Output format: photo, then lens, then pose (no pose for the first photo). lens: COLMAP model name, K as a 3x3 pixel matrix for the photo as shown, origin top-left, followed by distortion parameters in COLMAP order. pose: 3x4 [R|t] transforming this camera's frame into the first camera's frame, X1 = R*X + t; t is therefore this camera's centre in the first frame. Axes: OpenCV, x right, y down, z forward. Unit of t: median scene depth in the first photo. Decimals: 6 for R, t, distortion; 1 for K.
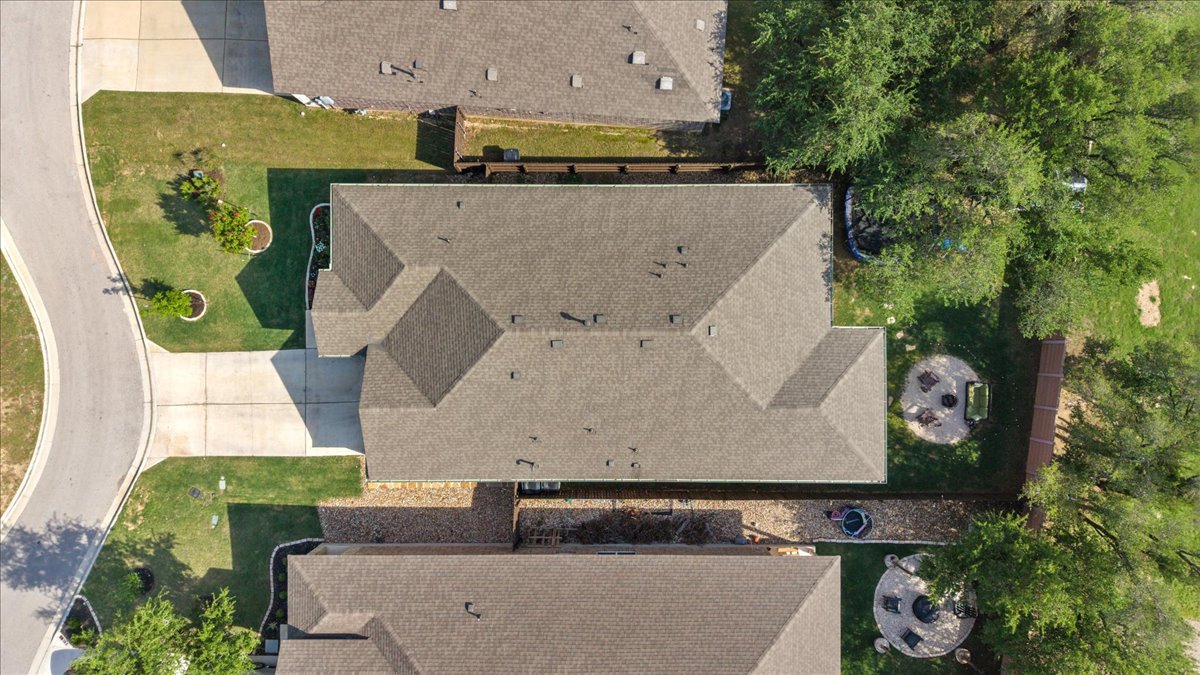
lens RADIAL K [[808.0, 0, 600.0], [0, 808.0, 337.5], [0, 0, 1]] dist [-0.004559, 0.000637]
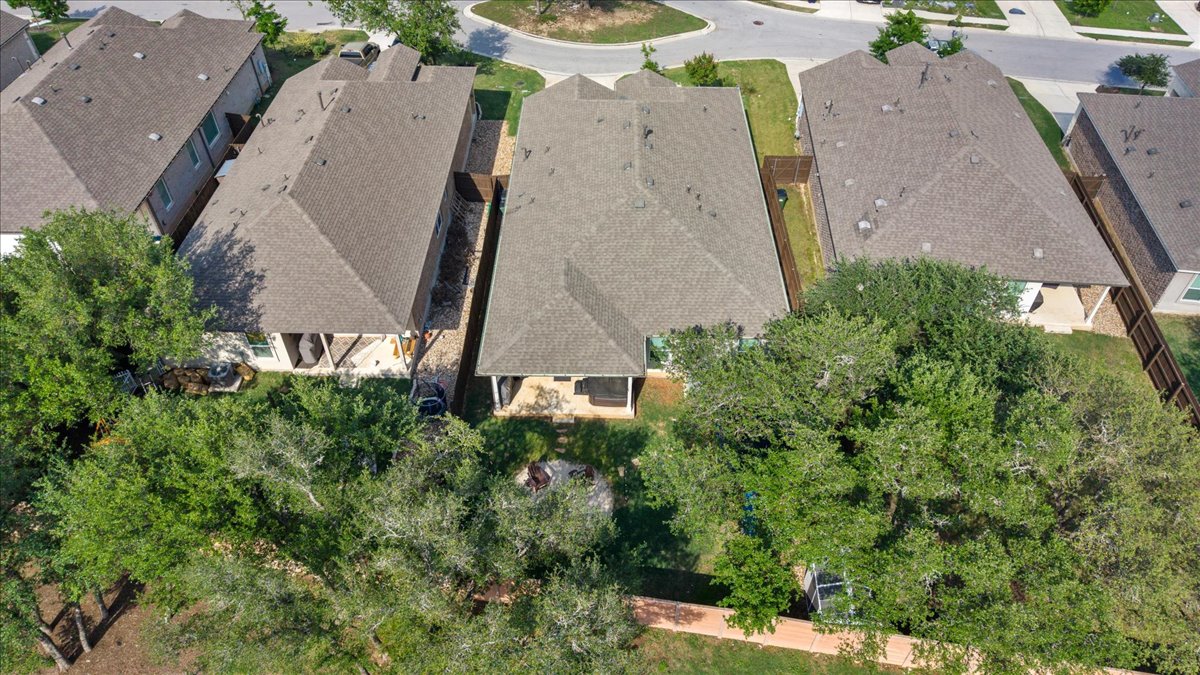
lens RADIAL K [[808.0, 0, 600.0], [0, 808.0, 337.5], [0, 0, 1]] dist [-0.004559, 0.000637]
pose [[-0.015781, 0.702337, -0.711669, 0.890492], [-0.999875, -0.010133, 0.012172, 0.026510], [0.001337, 0.711772, 0.702409, 0.307842]]
